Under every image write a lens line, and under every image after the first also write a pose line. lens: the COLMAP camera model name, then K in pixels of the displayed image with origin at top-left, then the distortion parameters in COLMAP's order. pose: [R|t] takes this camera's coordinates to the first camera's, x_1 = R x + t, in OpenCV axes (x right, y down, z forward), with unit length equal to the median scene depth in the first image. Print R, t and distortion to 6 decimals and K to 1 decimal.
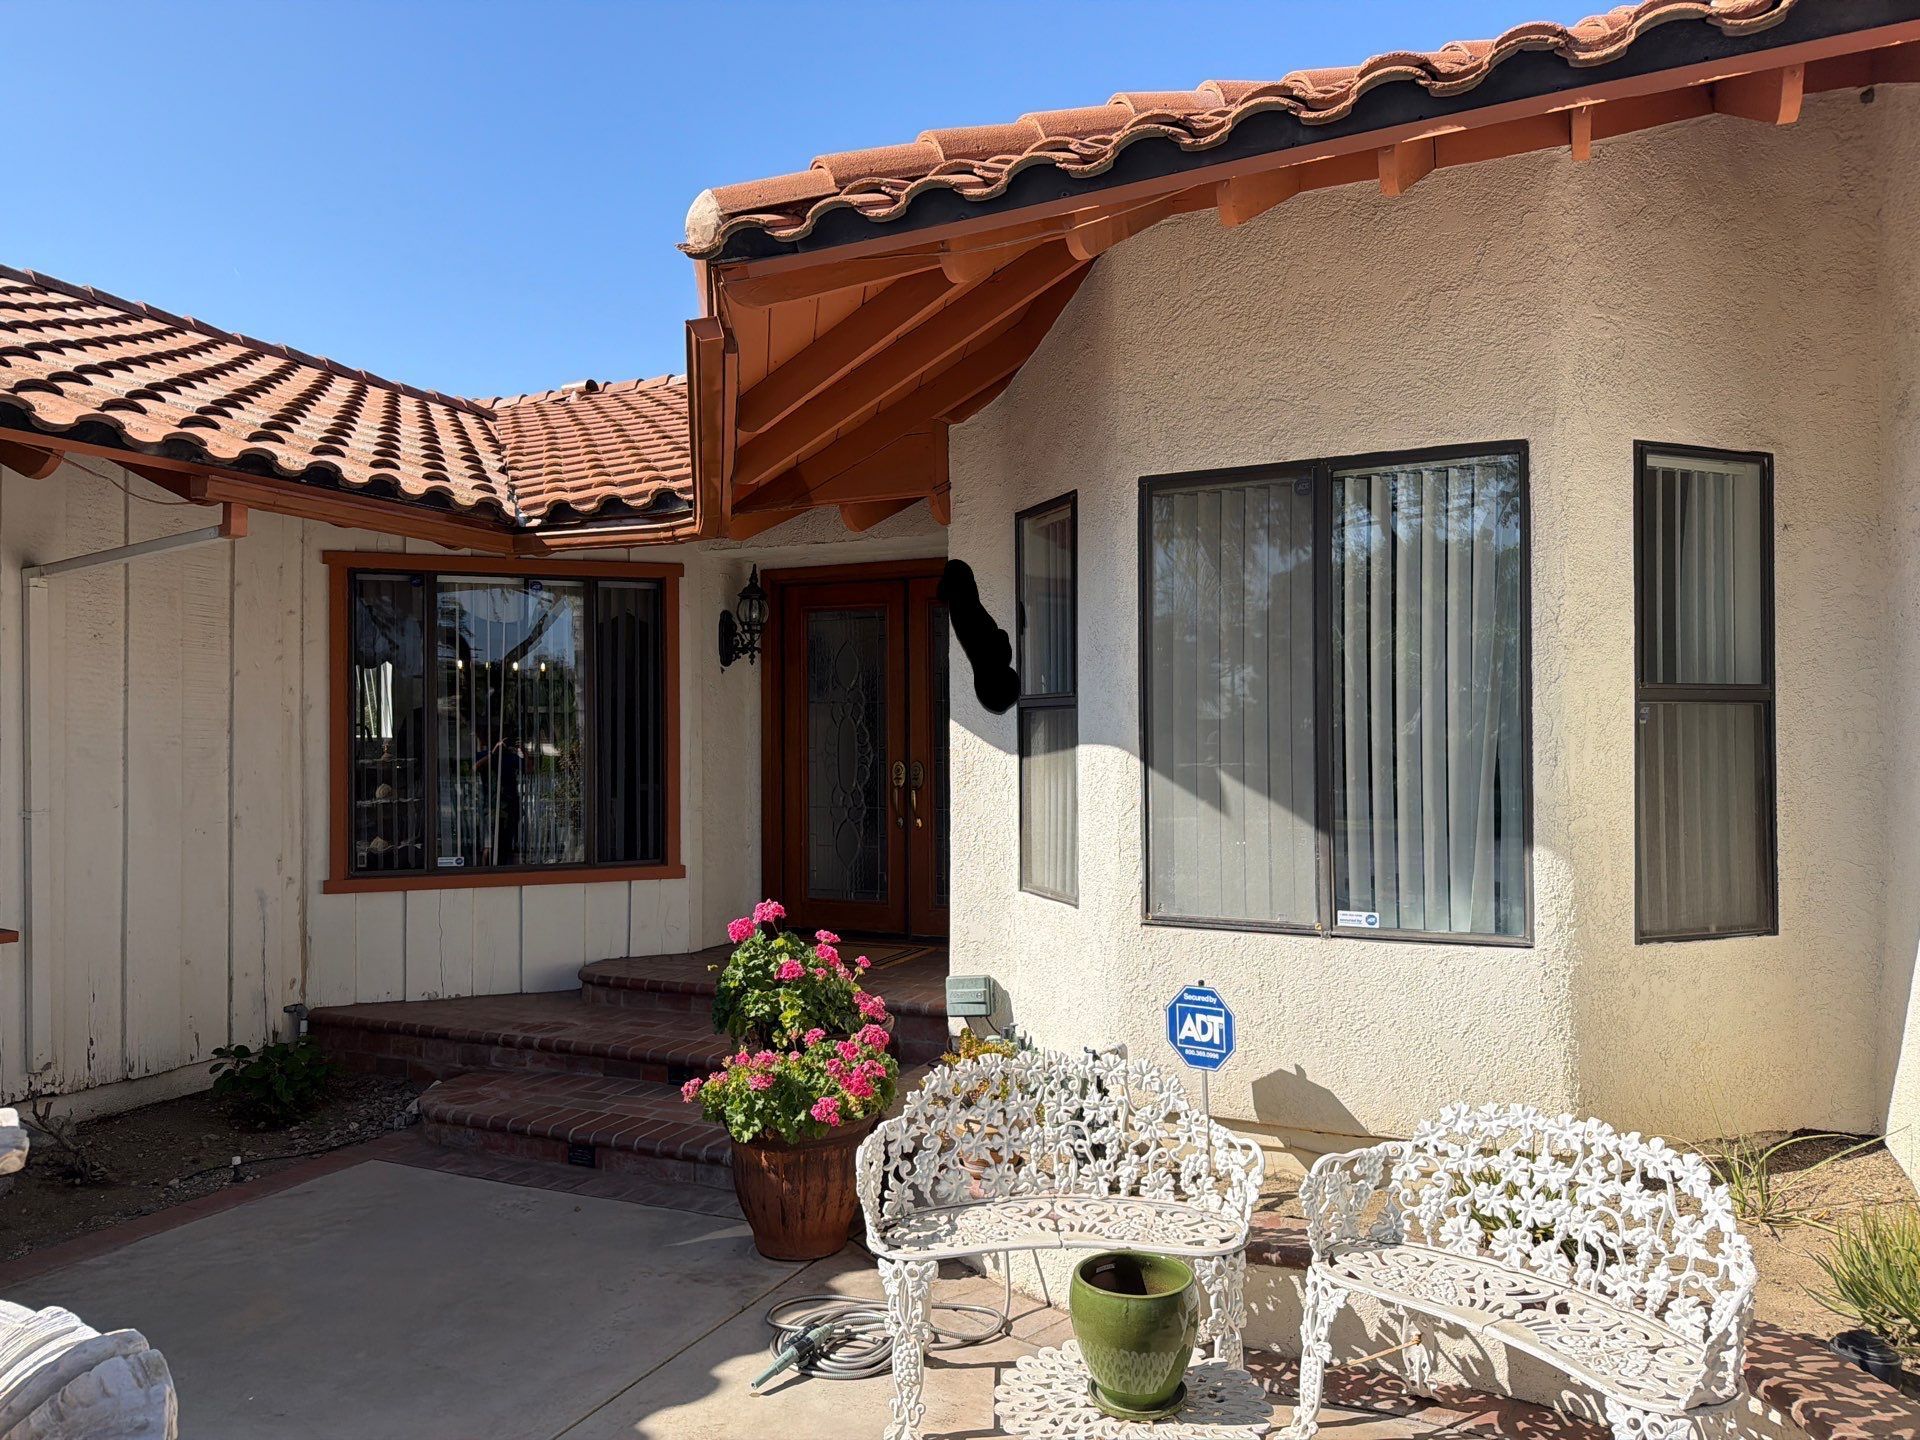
lens RADIAL K [[1383.1, 0, 958.3], [0, 1383.1, 730.3], [0, 0, 1]] dist [0.066374, -0.088949]
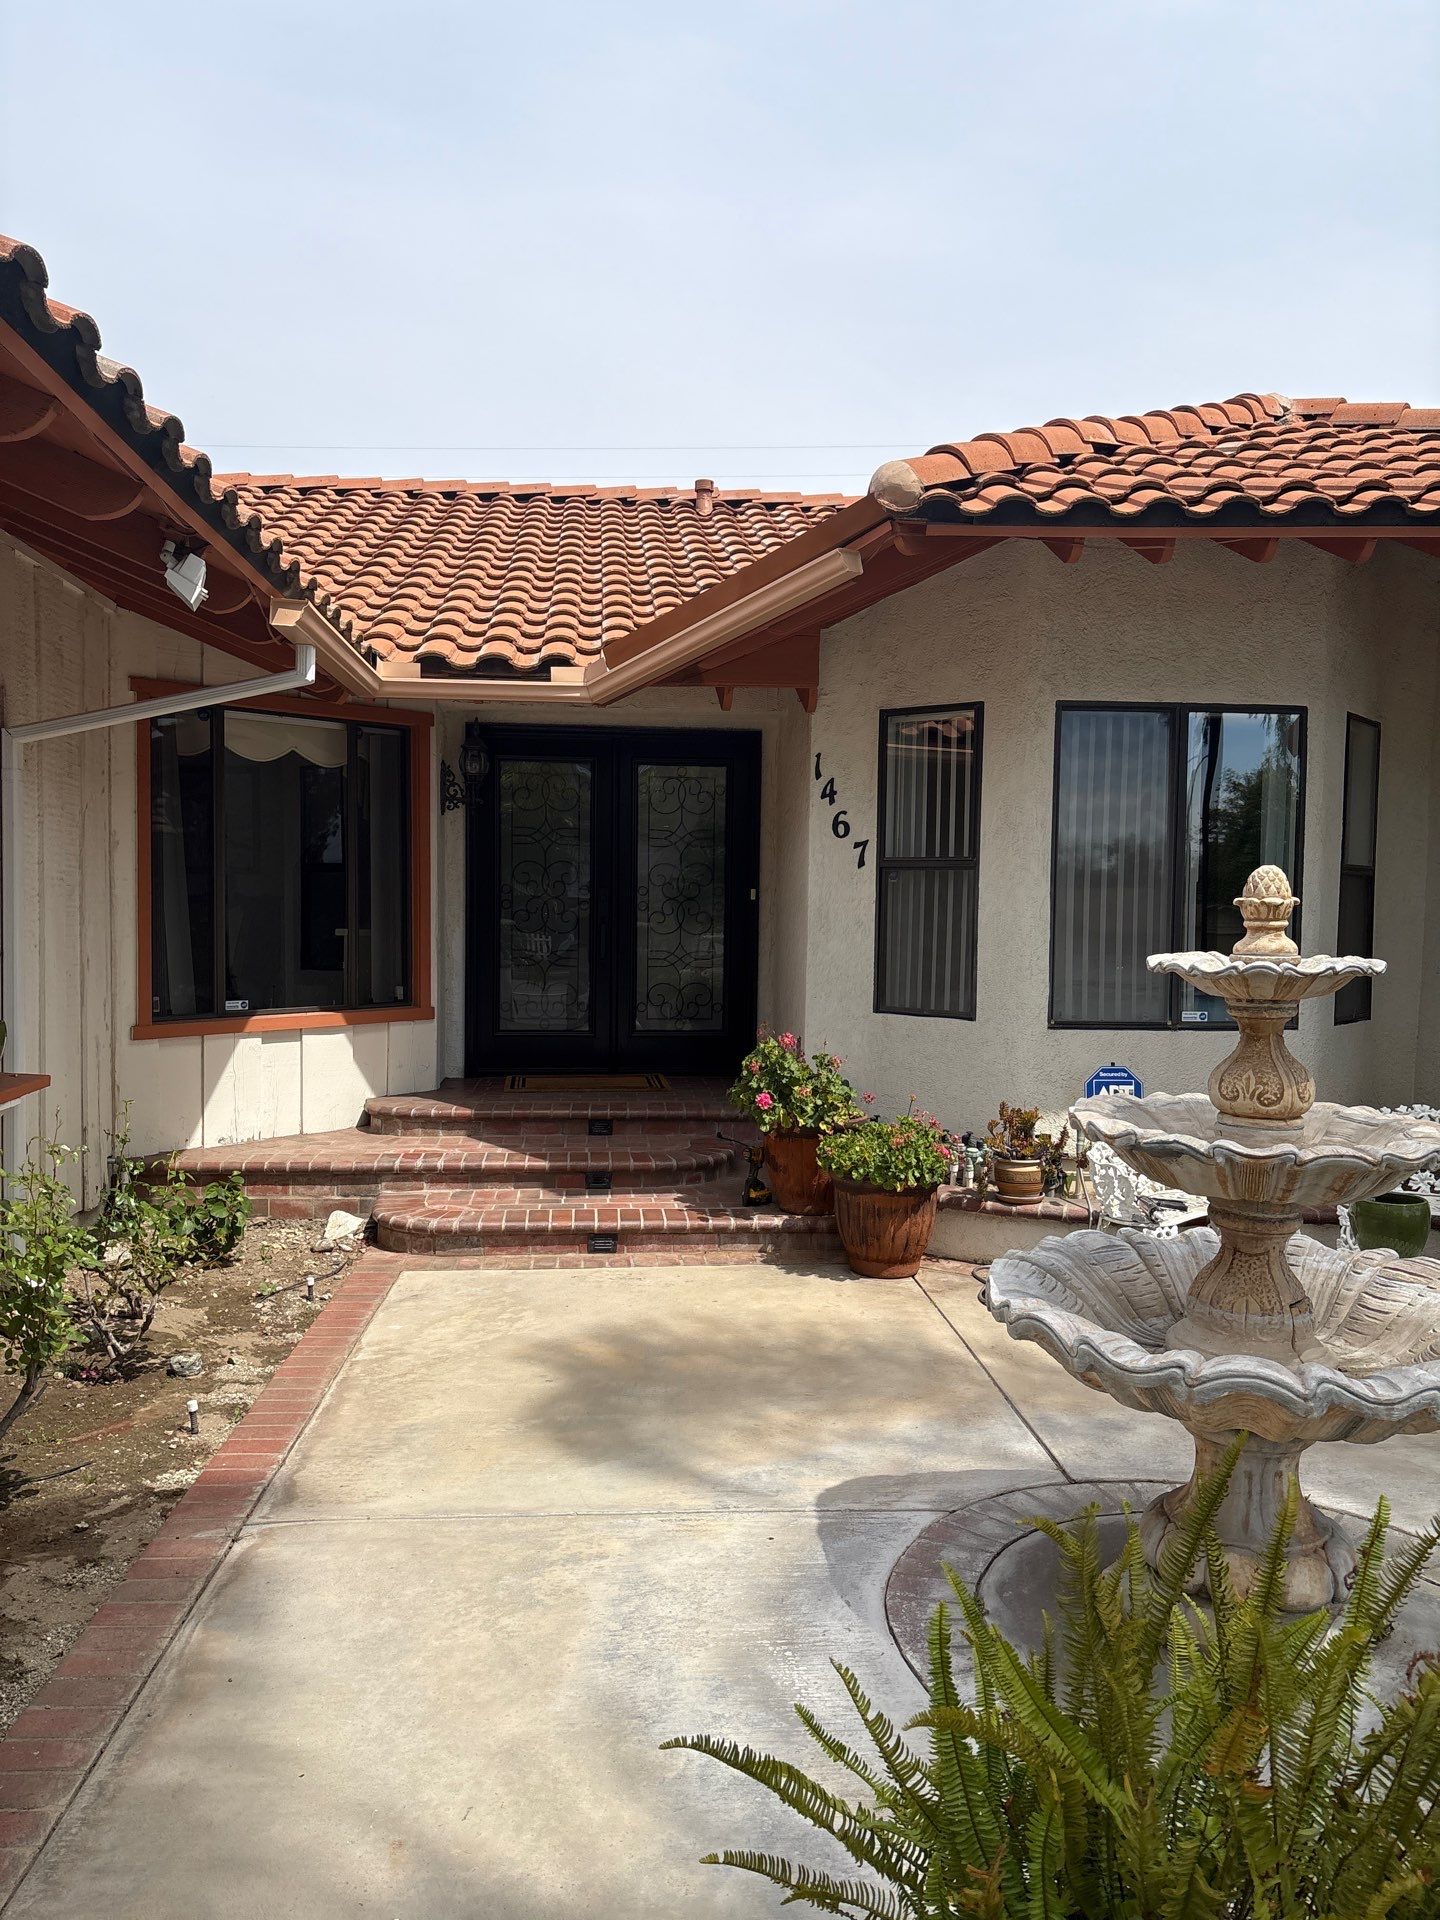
lens RADIAL K [[1502.1, 0, 715.0], [0, 1502.1, 983.5], [0, 0, 1]] dist [0.047116, 0.004110]
pose [[0.862552, -0.013722, 0.505782, -0.971703], [-0.019308, 0.998011, 0.060003, 0.013083], [-0.505600, -0.061521, 0.860572, -0.133003]]
